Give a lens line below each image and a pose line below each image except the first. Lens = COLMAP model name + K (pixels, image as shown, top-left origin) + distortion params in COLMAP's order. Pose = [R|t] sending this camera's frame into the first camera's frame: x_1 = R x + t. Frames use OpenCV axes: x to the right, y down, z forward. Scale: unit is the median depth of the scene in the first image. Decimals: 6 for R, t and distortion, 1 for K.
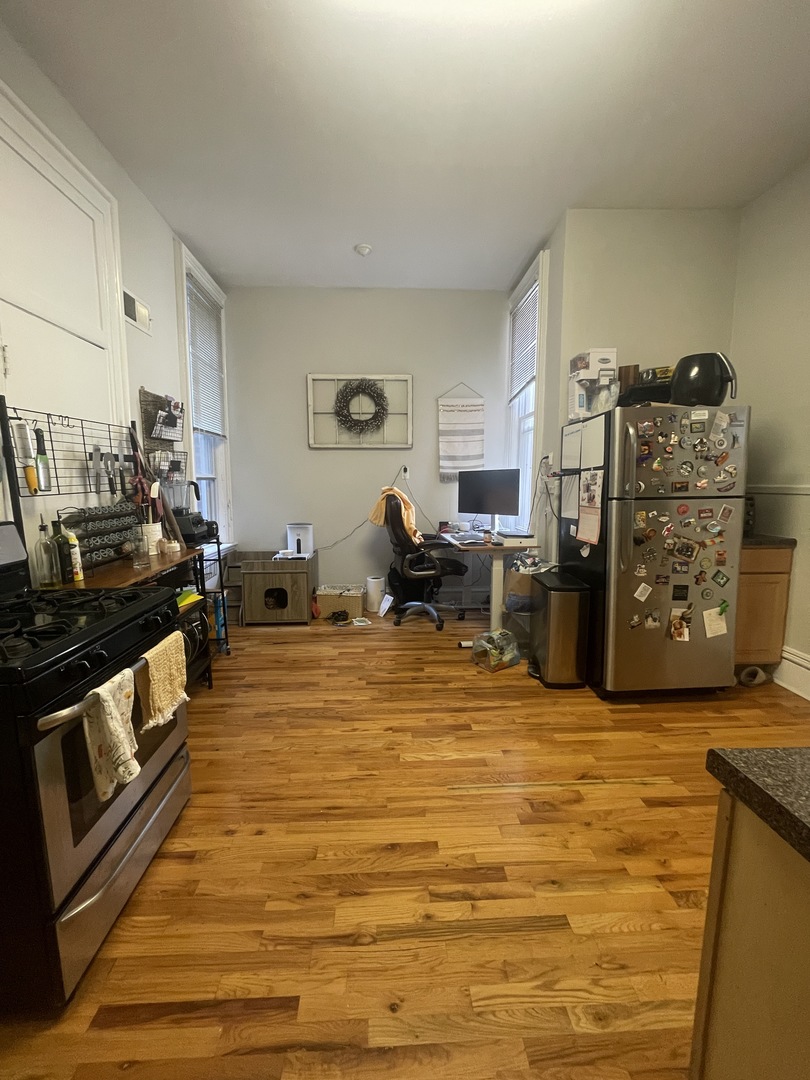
lens RADIAL K [[438.6, 0, 406.8], [0, 438.6, 538.0], [0, 0, 1]] dist [0.000566, 0.000083]
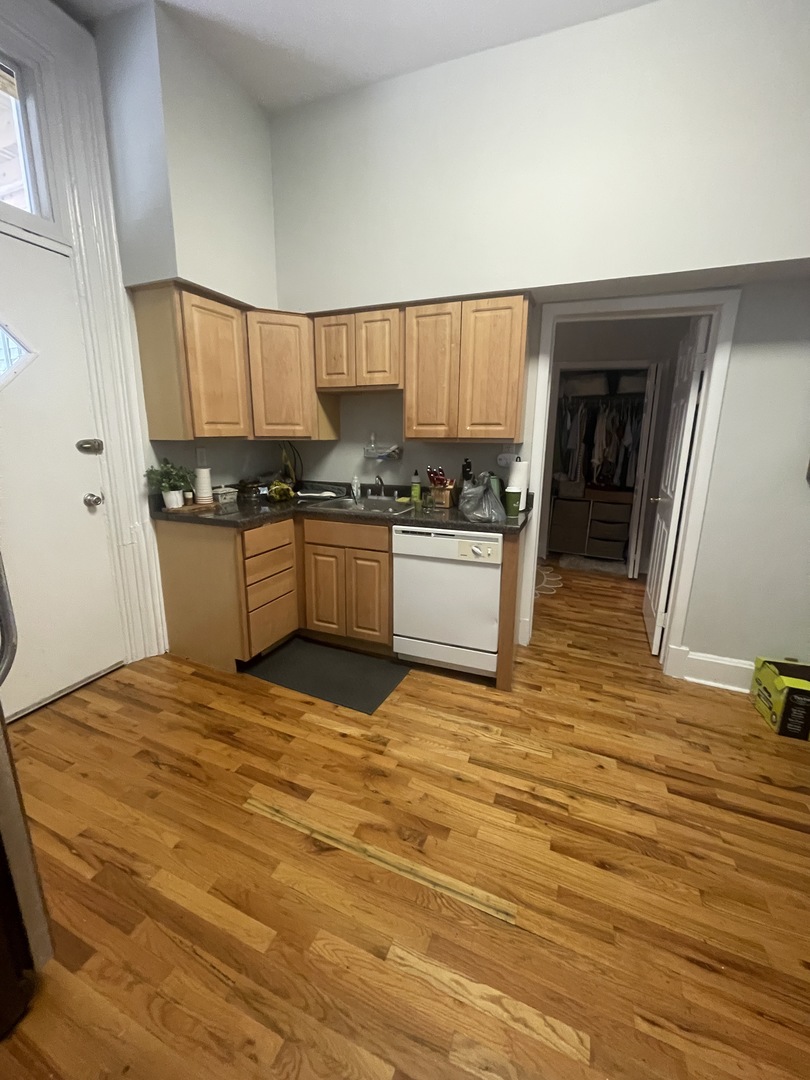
lens RADIAL K [[438.6, 0, 402.6], [0, 438.6, 536.1], [0, 0, 1]] dist [0.000566, 0.000083]
pose [[-0.903540, -0.103916, 0.415713, 0.037360], [0.042174, 0.943873, 0.327604, -0.255766], [-0.426424, 0.313536, -0.848445, 1.810615]]
